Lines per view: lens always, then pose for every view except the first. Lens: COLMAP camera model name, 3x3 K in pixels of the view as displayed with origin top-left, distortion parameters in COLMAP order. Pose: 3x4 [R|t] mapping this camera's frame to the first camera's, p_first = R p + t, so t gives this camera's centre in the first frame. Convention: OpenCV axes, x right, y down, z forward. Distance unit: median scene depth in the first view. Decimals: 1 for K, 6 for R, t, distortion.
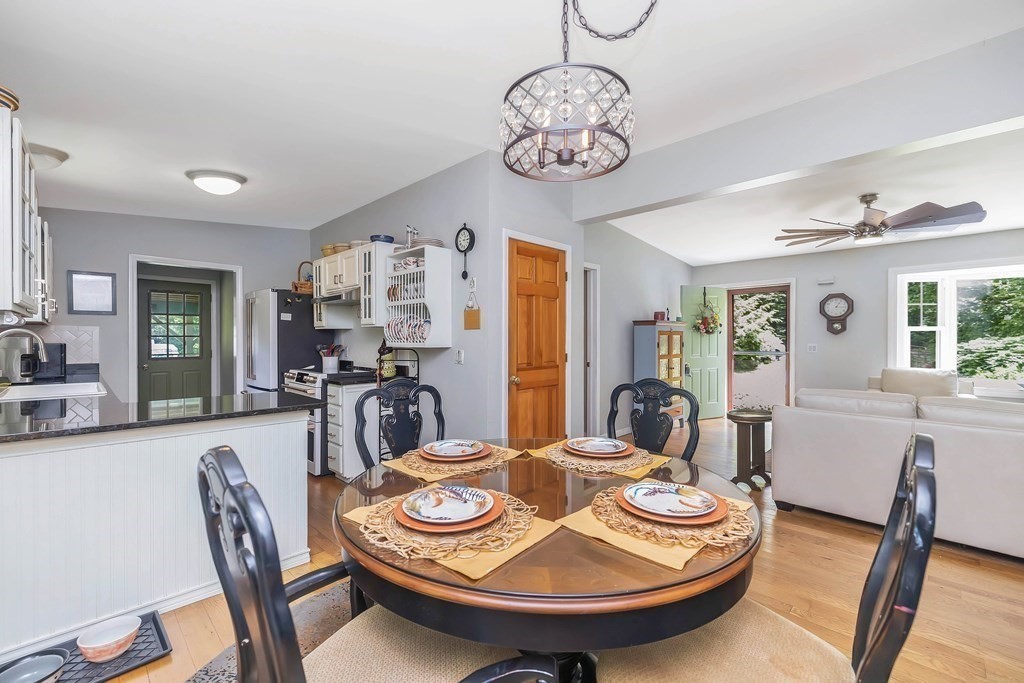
lens RADIAL K [[434.9, 0, 512.0], [0, 434.9, 341.5], [0, 0, 1]] dist [-0.000144, -0.000080]
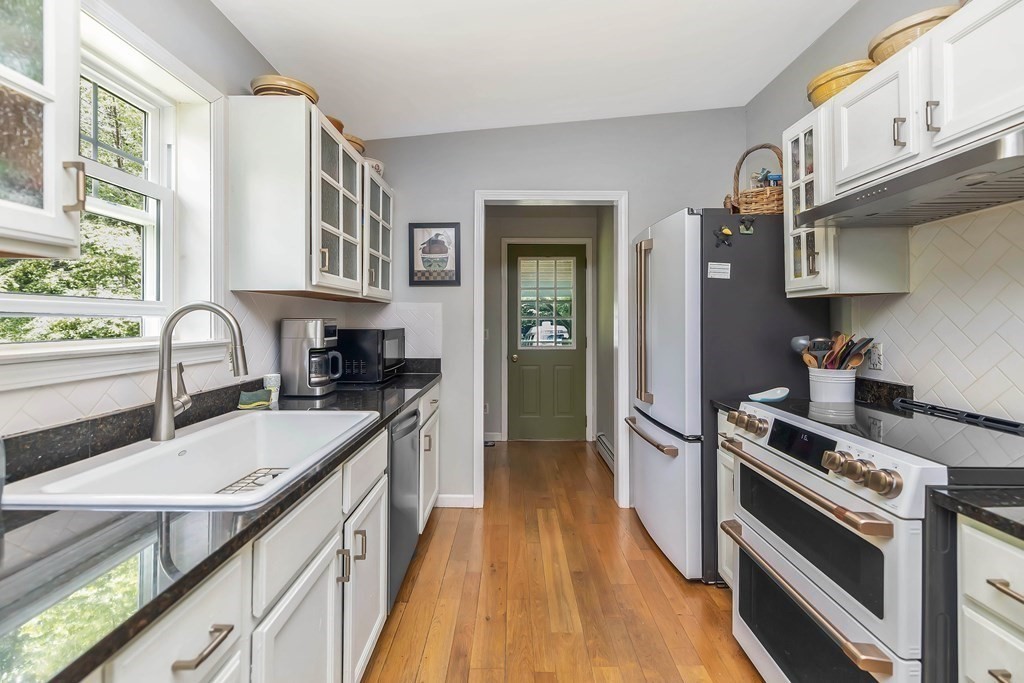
lens RADIAL K [[448.6, 0, 513.6], [0, 448.6, 320.1], [0, 0, 1]] dist [-0.000798, -0.000095]
pose [[0.704731, -0.002430, -0.709471, -0.346824], [-0.002386, 0.999980, -0.005795, -0.004721], [0.709471, 0.005777, 0.704711, 0.540866]]
